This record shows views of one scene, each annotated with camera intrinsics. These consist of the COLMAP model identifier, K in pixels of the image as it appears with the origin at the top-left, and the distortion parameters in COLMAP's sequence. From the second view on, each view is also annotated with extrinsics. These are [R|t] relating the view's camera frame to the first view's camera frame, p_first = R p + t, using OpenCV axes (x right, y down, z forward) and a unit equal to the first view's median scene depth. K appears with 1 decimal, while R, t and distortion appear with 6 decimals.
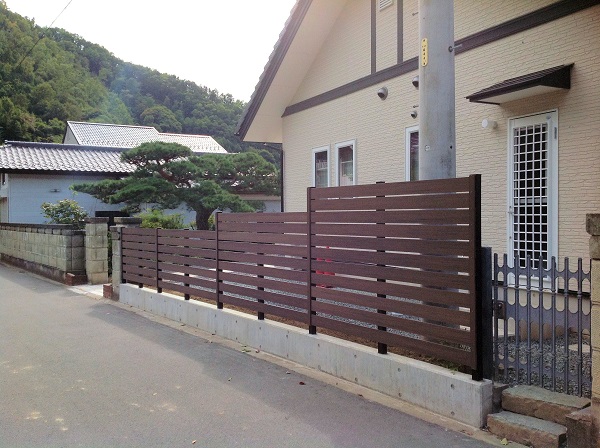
lens RADIAL K [[612.0, 0, 300.0], [0, 612.0, 224.0], [0, 0, 1]] dist [0.004383, 0.002205]
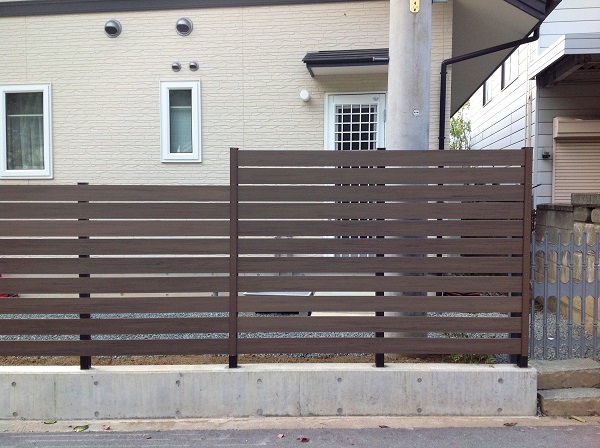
lens RADIAL K [[582.6, 0, 299.9], [0, 582.6, 235.2], [0, 0, 1]] dist [0.042429, -0.022636]
pose [[0.526078, -0.039825, 0.849503, -0.536579], [0.008744, 0.999103, 0.041423, 0.008985], [-0.850391, -0.014363, 0.525954, 0.669393]]
